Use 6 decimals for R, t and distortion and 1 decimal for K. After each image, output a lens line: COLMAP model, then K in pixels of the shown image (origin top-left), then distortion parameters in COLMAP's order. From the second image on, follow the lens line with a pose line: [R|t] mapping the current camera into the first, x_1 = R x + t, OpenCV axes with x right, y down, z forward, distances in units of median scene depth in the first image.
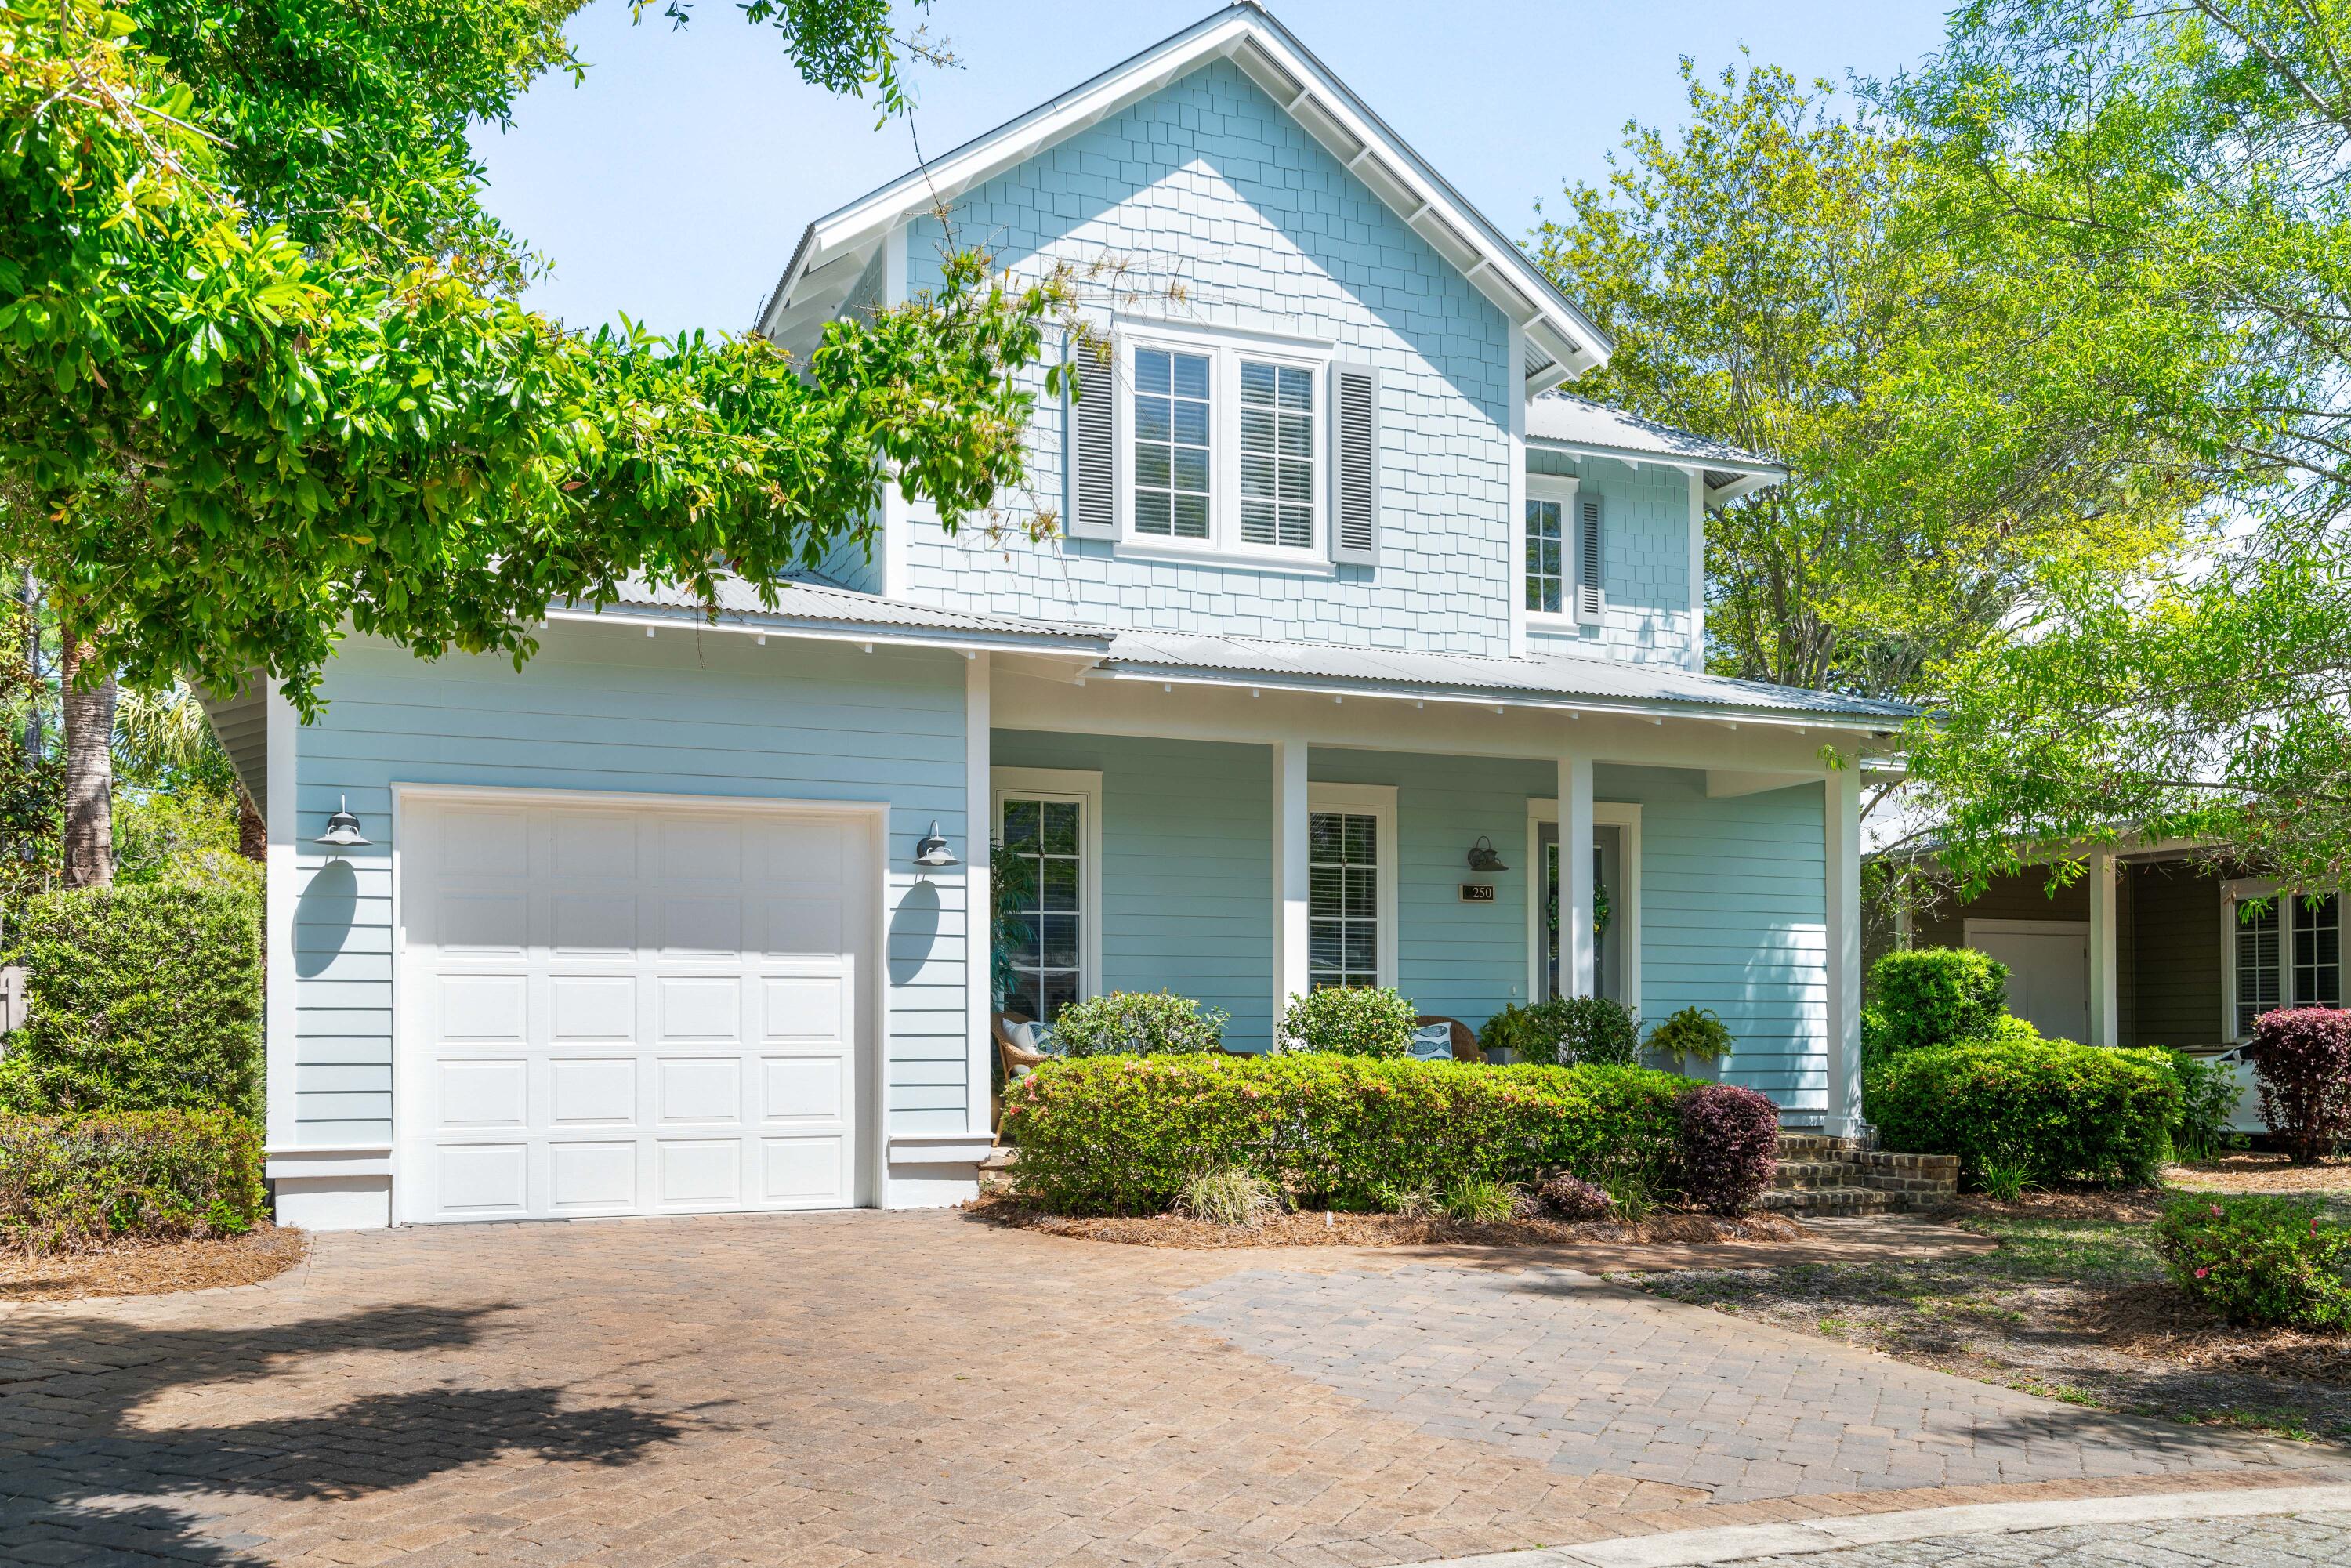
lens RADIAL K [[1915.9, 0, 1173.7], [0, 1915.9, 777.5], [0, 0, 1]] dist [0.010789, -0.007144]
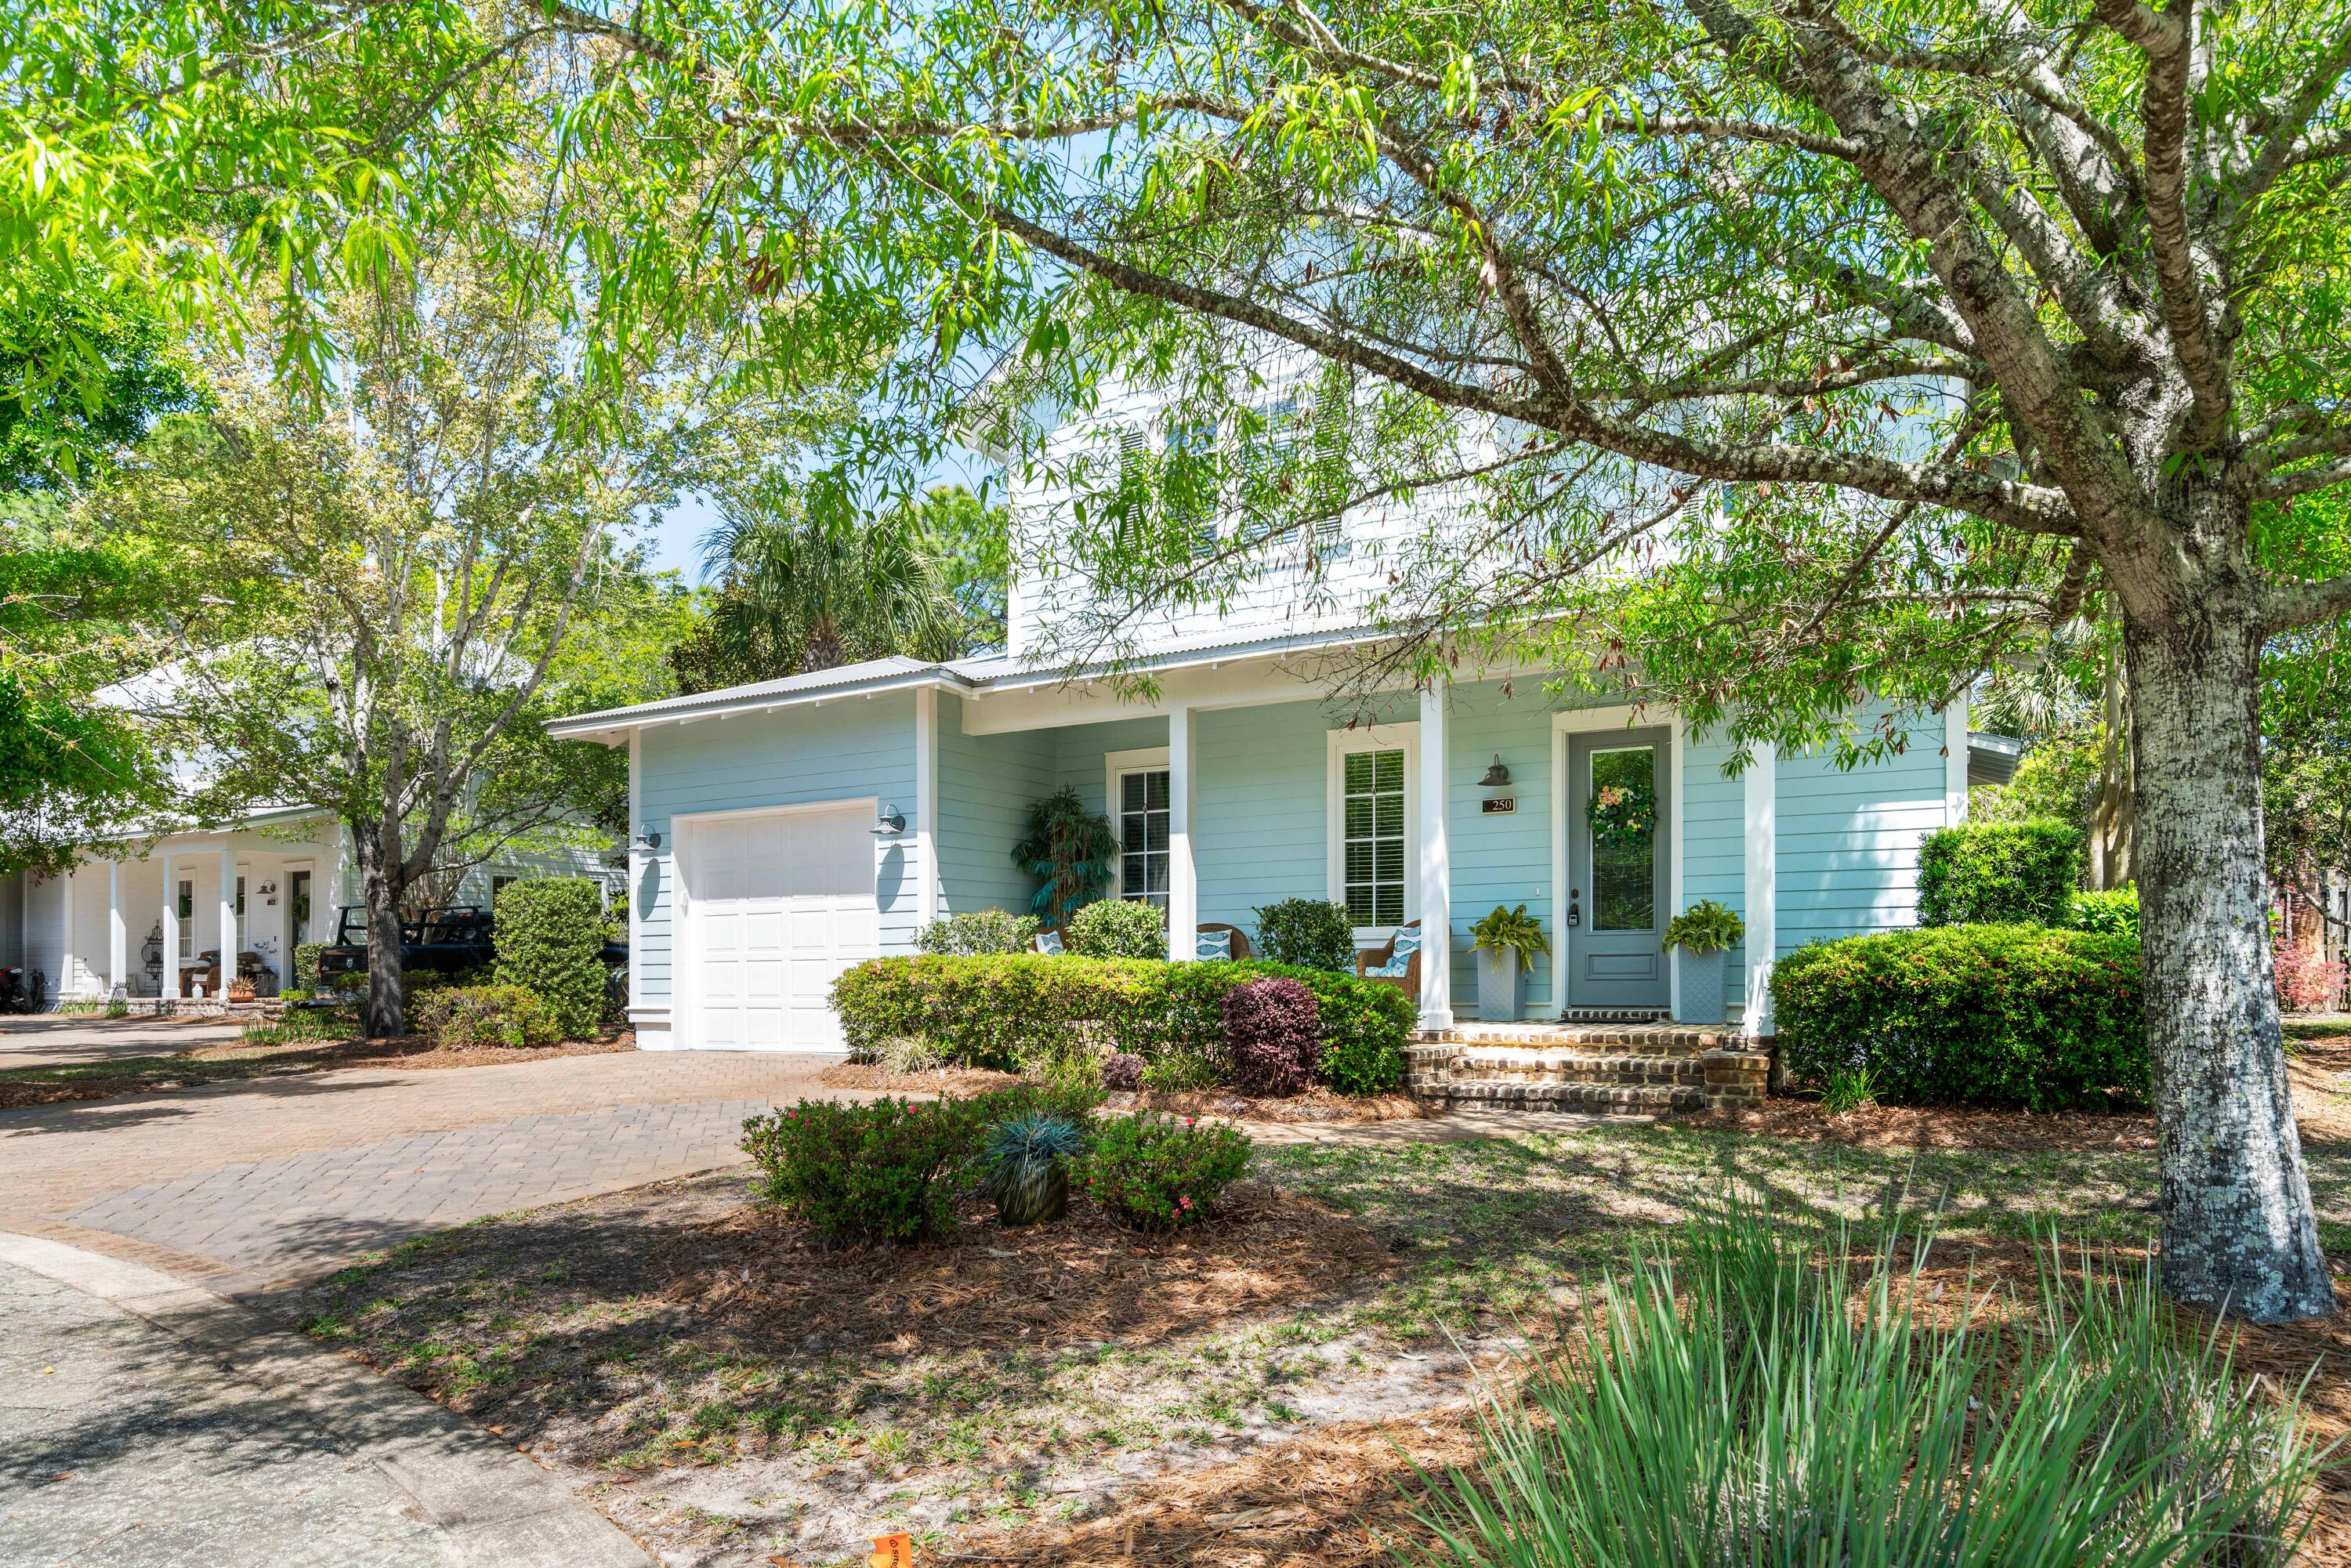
lens RADIAL K [[1396.5, 0, 1173.3], [0, 1396.5, 750.5], [0, 0, 1]] dist [-0.001898, 0.000468]
pose [[0.637417, -0.122143, -0.760777, 0.714028], [0.118502, 0.991149, -0.059842, 0.059242], [0.761352, -0.052010, 0.646249, 0.362843]]
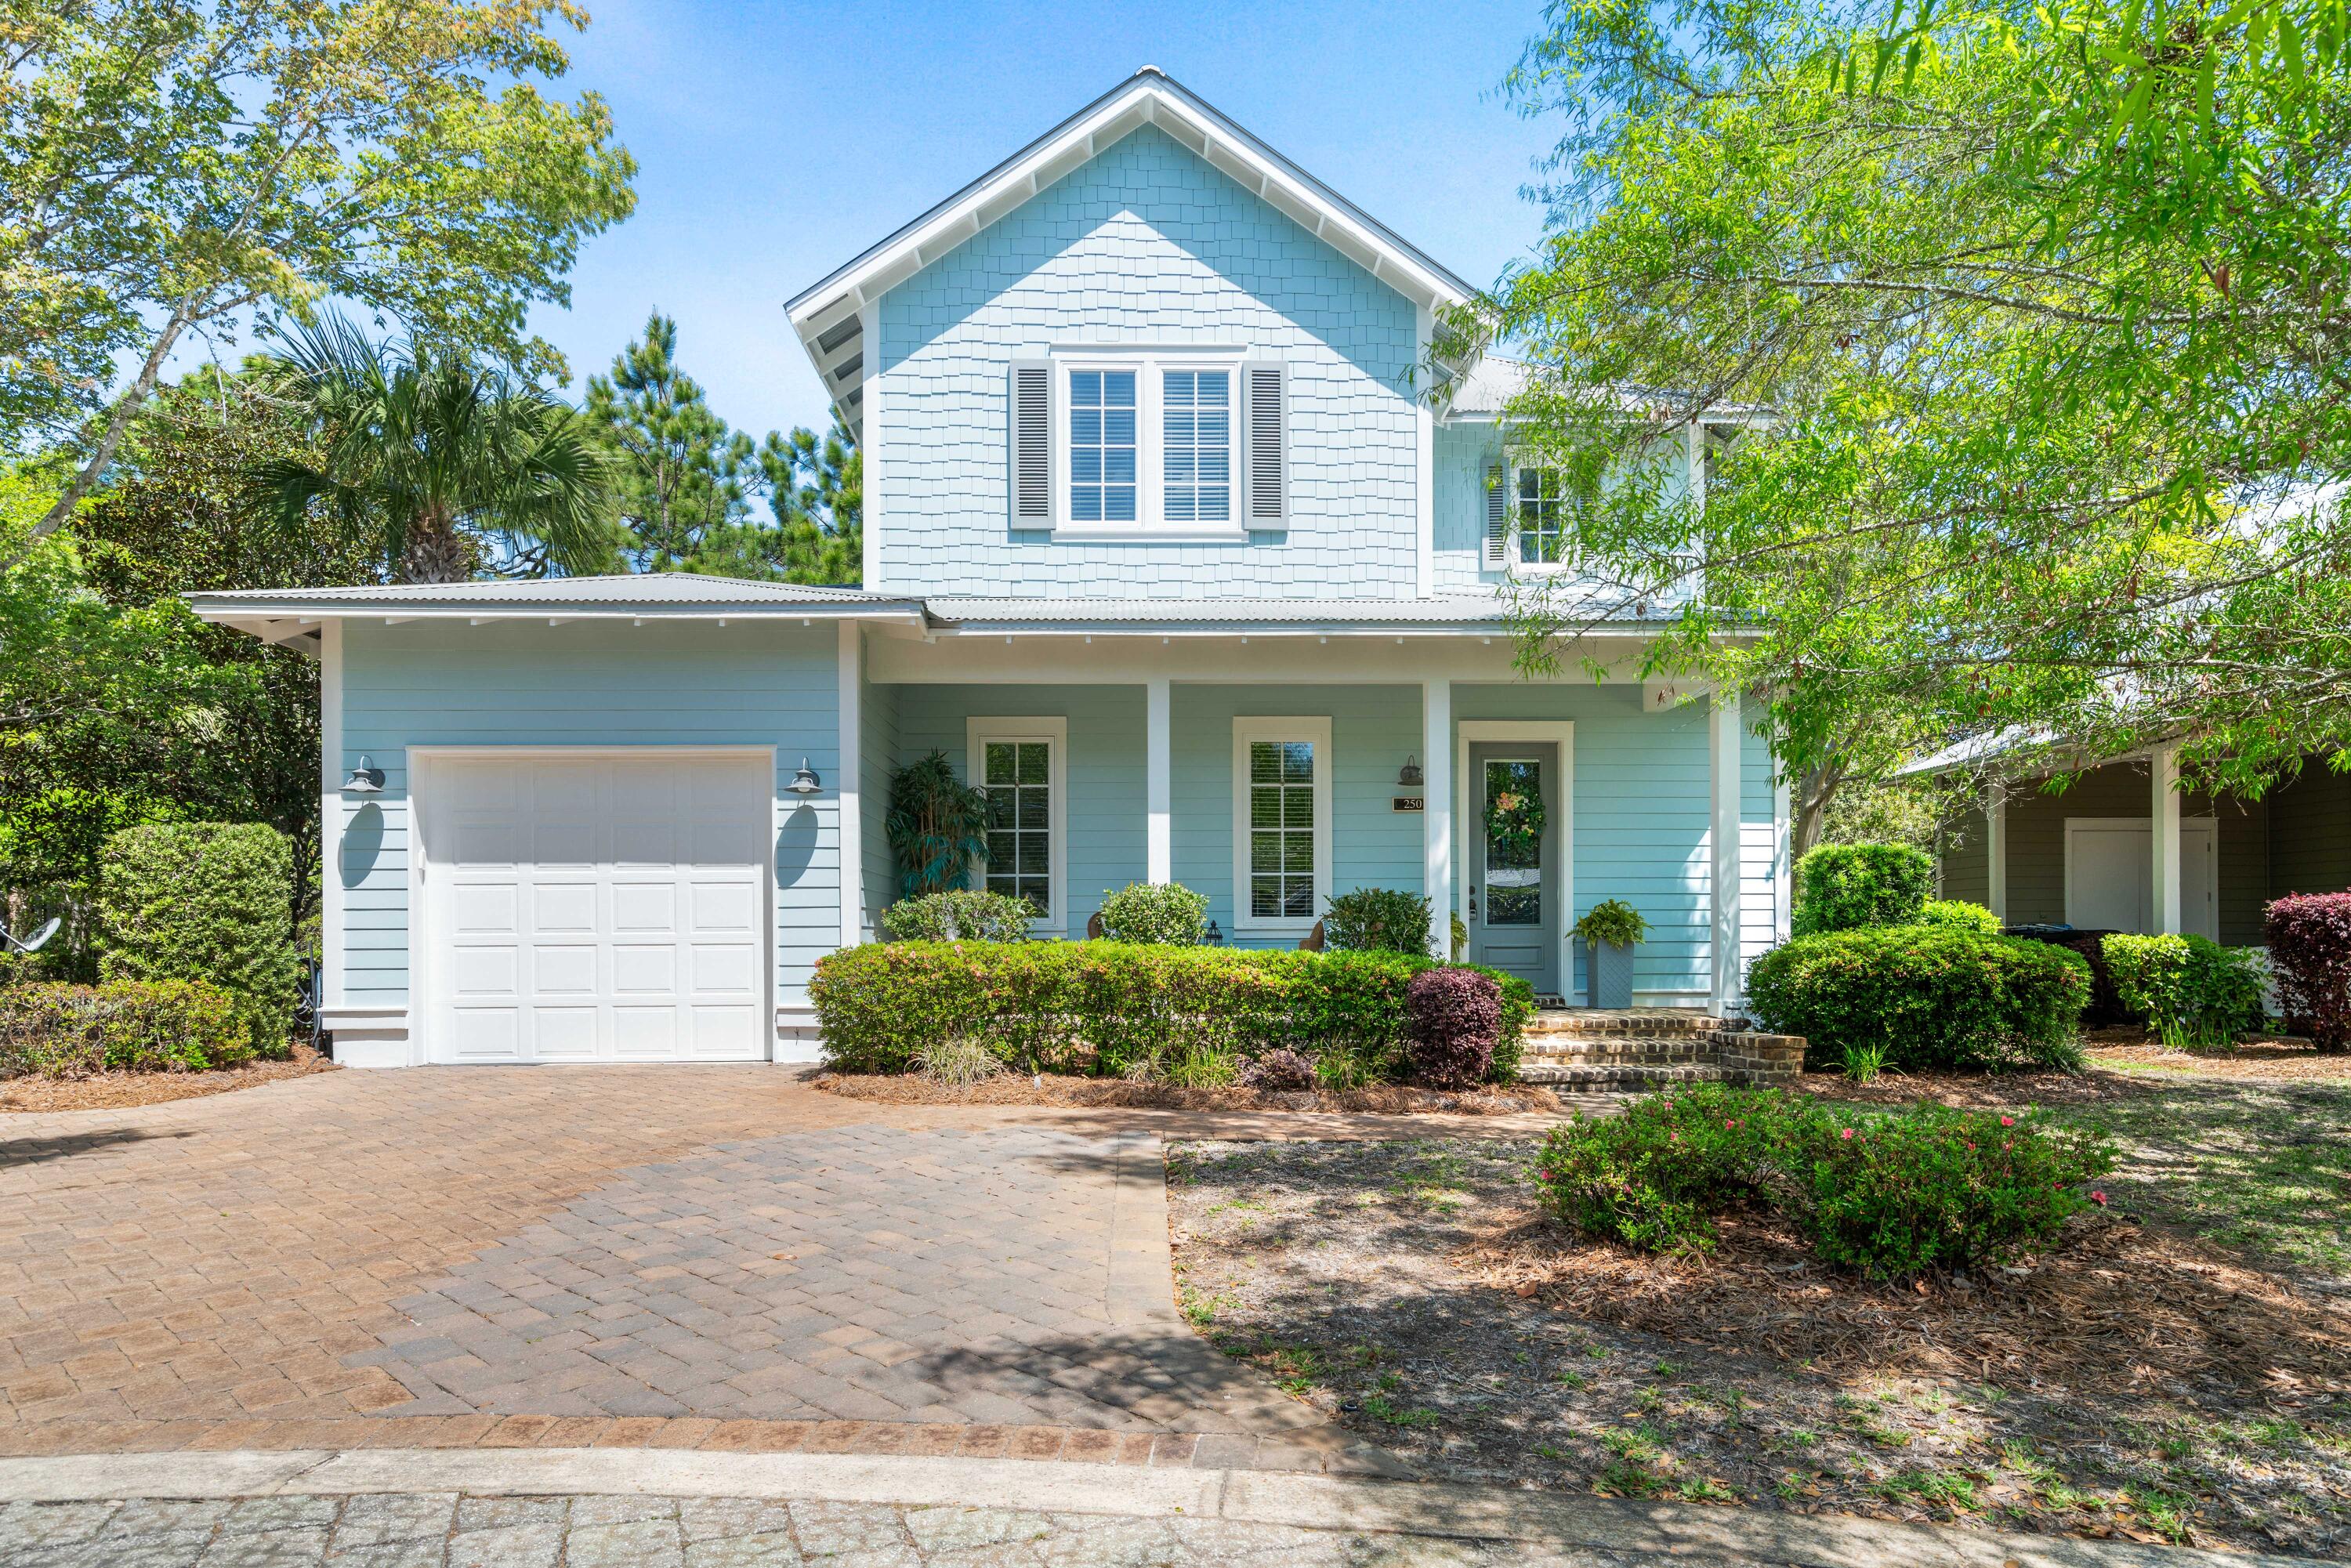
lens RADIAL K [[1355.4, 0, 1175.5], [0, 1355.4, 784.0], [0, 0, 1]] dist [0.000250, 0.003381]
pose [[0.943714, -0.041068, -0.328202, 0.320462], [0.048611, 0.998708, 0.014809, 0.031323], [0.327170, -0.029930, 0.944491, 0.191696]]
